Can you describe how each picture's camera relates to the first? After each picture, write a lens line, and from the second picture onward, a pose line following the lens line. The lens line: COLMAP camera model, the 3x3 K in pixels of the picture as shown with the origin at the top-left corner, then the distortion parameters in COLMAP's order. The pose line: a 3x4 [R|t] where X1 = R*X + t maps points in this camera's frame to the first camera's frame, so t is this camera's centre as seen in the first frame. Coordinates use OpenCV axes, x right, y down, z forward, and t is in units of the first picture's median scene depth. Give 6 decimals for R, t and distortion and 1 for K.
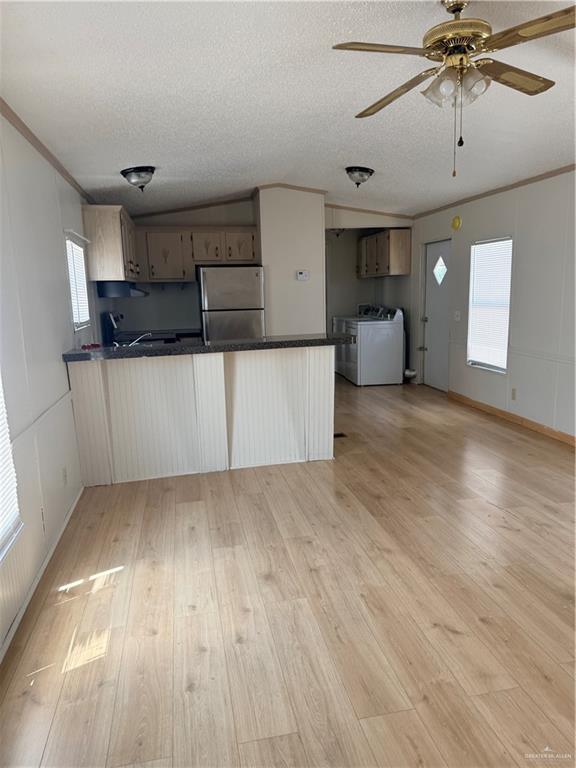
lens RADIAL K [[546.3, 0, 297.1], [0, 546.3, 374.5], [0, 0, 1]] dist [0.100539, -0.094718]
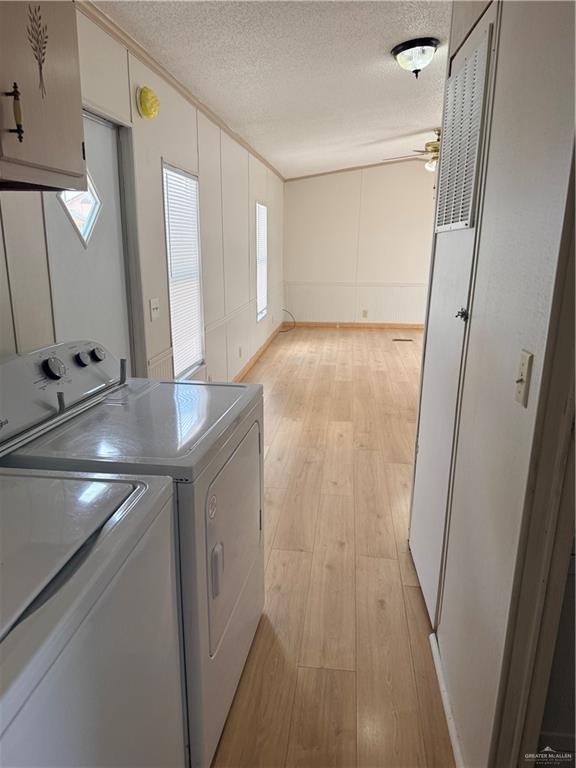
lens RADIAL K [[539.4, 0, 288.0], [0, 539.4, 384.0], [0, 0, 1]] dist [0.084025, -0.093916]
pose [[-0.945627, -0.075113, 0.316460, 0.037695], [0.057050, 0.919580, 0.388739, -0.390910], [-0.320210, 0.385656, -0.865295, 2.437378]]
